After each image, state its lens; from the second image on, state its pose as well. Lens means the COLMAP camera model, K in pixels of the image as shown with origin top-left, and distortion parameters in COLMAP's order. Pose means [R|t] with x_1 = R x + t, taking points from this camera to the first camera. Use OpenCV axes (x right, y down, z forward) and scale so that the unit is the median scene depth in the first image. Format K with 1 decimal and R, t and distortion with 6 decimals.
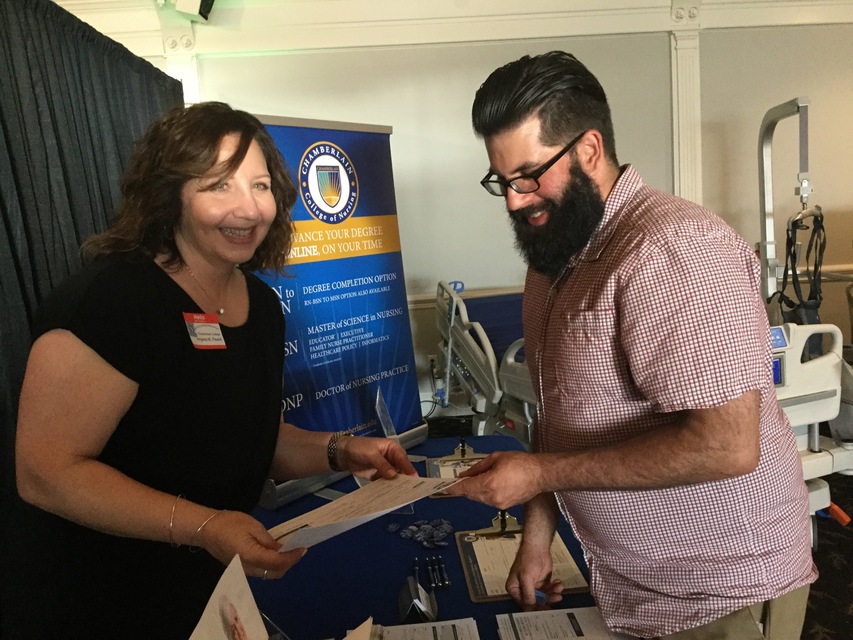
lens RADIAL K [[770.6, 0, 426.5], [0, 770.6, 320.0], [0, 0, 1]] dist [0.130211, -0.229539]
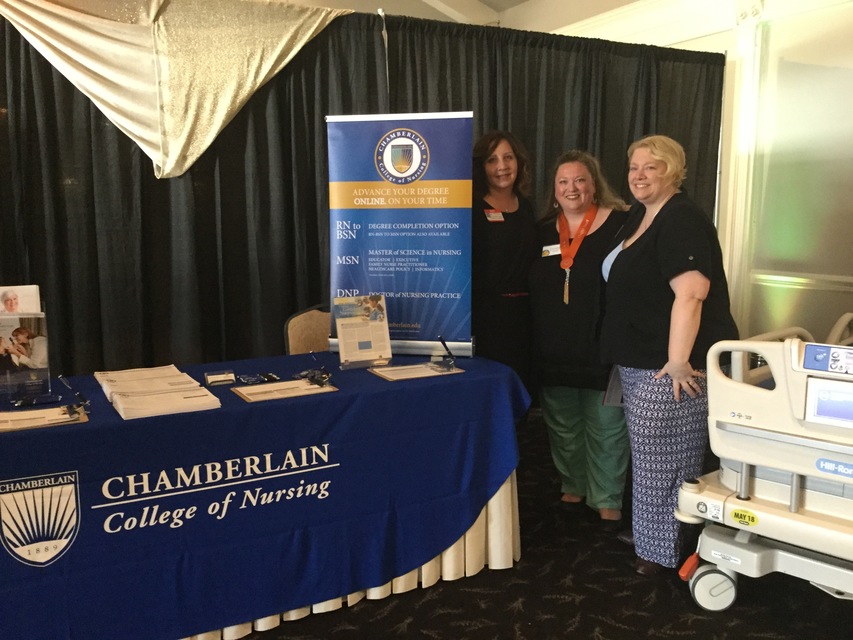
lens RADIAL K [[770.6, 0, 426.5], [0, 770.6, 320.0], [0, 0, 1]] dist [0.130211, -0.229539]
pose [[0.408274, 0.199691, -0.890750, 1.272252], [-0.137795, 0.978081, 0.156111, -0.108022], [0.902399, 0.059005, 0.426842, 0.424101]]
